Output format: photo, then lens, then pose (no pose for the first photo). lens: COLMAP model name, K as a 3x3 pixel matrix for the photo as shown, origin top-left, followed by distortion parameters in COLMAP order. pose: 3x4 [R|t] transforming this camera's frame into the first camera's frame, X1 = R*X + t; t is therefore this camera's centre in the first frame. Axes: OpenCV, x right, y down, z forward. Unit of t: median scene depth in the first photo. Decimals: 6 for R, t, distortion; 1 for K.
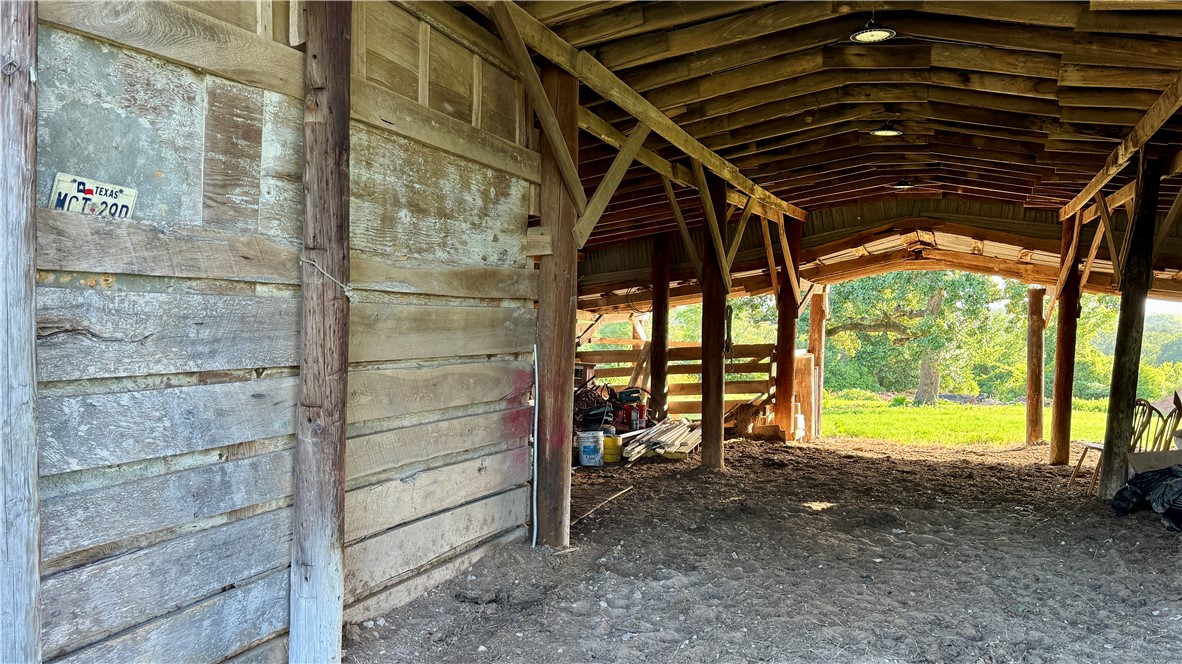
lens RADIAL K [[1010.3, 0, 590.8], [0, 1010.3, 346.2], [0, 0, 1]] dist [0.012582, 0.001801]
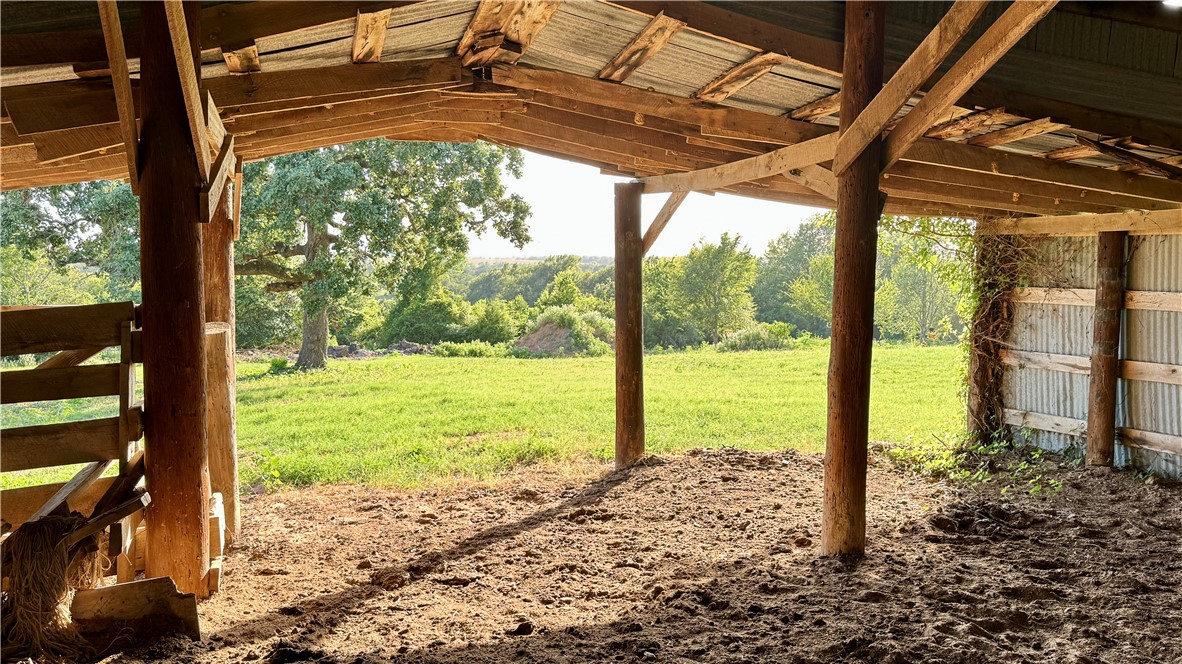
lens RADIAL K [[1010.3, 0, 590.8], [0, 1010.3, 346.2], [0, 0, 1]] dist [0.012582, 0.001801]
pose [[0.800213, -0.064110, 0.596279, 0.105278], [0.031900, 0.997412, 0.064429, -0.004891], [-0.598866, -0.032535, 0.800188, 0.651492]]
